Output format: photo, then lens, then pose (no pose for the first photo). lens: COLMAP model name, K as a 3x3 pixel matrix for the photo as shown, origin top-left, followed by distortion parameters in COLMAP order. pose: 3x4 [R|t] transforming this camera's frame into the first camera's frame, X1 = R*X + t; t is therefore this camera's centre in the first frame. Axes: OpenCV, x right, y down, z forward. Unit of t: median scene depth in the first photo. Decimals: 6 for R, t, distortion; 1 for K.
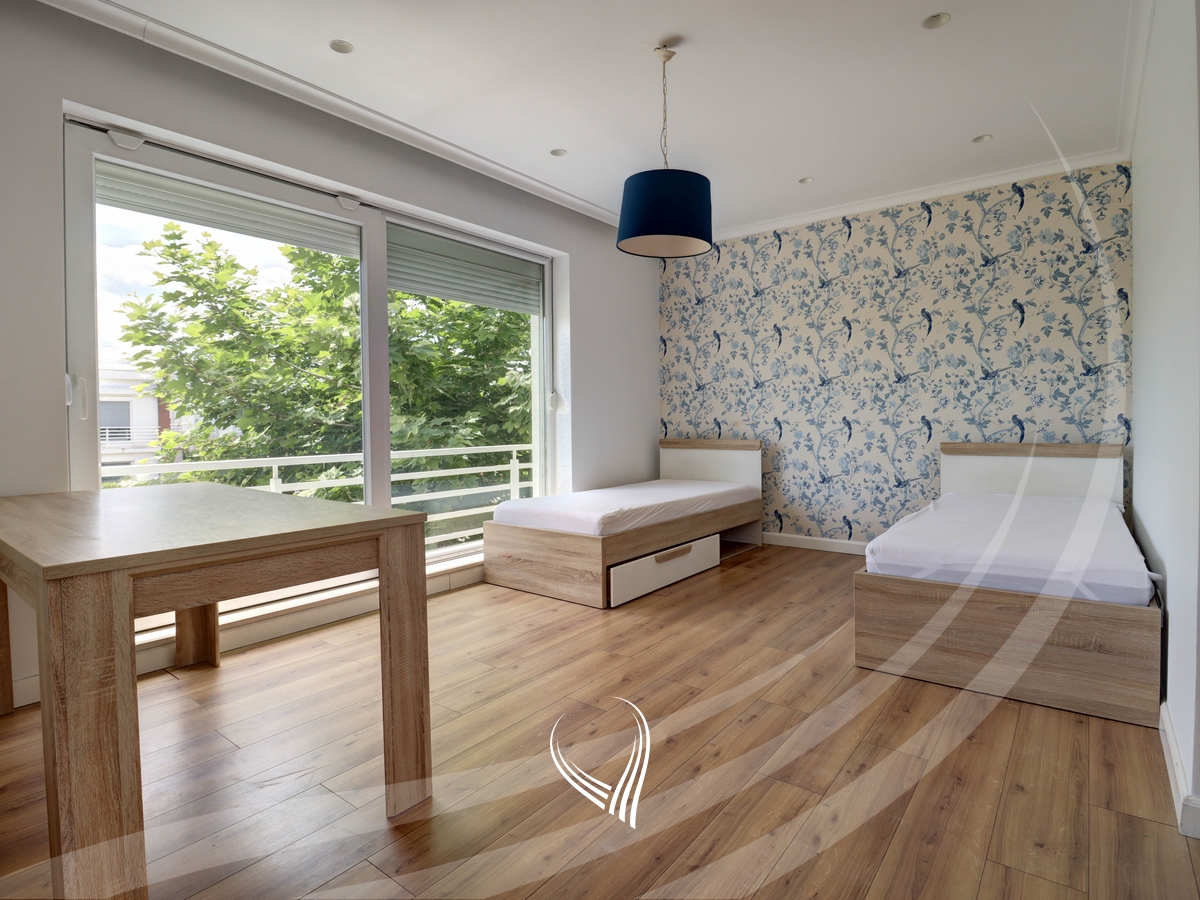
lens RADIAL K [[627.3, 0, 603.3], [0, 627.3, 432.0], [0, 0, 1]] dist [0.004618, -0.015570]
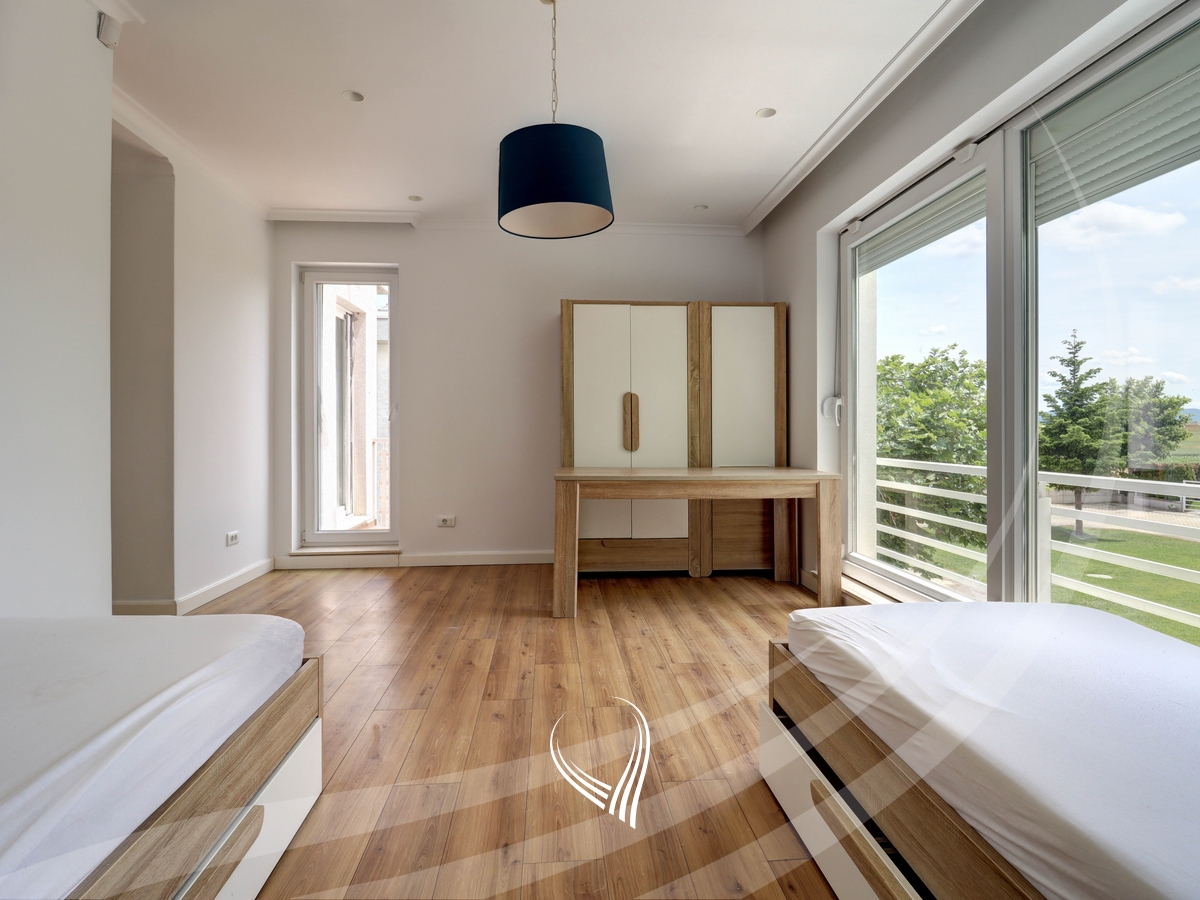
lens RADIAL K [[627.3, 0, 603.3], [0, 627.3, 432.0], [0, 0, 1]] dist [0.004618, -0.015570]
pose [[-0.736167, 0.016590, -0.676597, 0.645513], [-0.002320, 0.999632, 0.027035, -0.044241], [0.676796, 0.021472, -0.735858, 1.740926]]
